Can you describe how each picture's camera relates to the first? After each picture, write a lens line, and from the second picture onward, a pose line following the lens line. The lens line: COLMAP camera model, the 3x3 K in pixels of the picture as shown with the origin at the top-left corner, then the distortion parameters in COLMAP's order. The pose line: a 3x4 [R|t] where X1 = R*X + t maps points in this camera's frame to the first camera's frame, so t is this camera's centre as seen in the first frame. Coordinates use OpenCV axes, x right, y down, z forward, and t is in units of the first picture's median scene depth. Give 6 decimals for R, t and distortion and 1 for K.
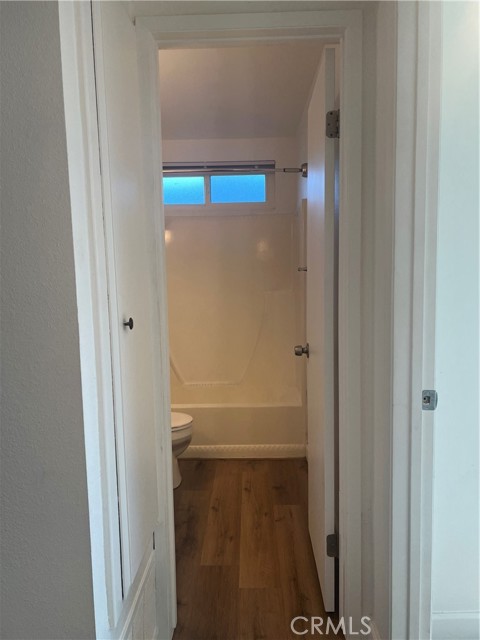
lens RADIAL K [[480.9, 0, 239.6], [0, 480.9, 320.6], [0, 0, 1]] dist [0.057343, -0.064398]
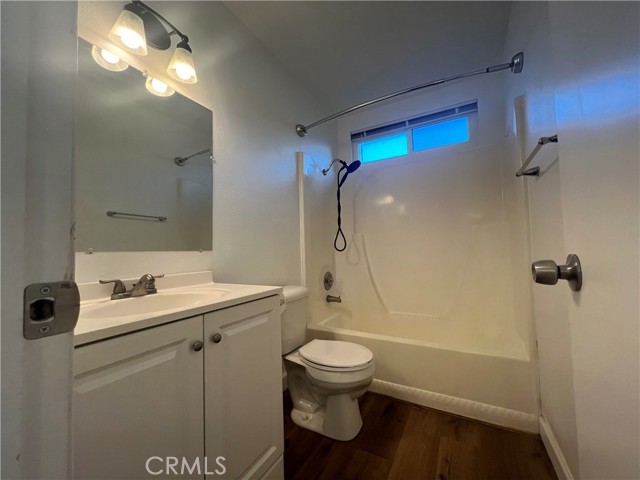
lens RADIAL K [[259.8, 0, 320.2], [0, 259.8, 243.3], [0, 0, 1]] dist [0.000073, -0.000451]
pose [[0.878783, -0.025345, -0.476547, 0.040354], [-0.023704, 0.995038, -0.096633, 0.042718], [0.476632, 0.096215, 0.873822, 0.478244]]
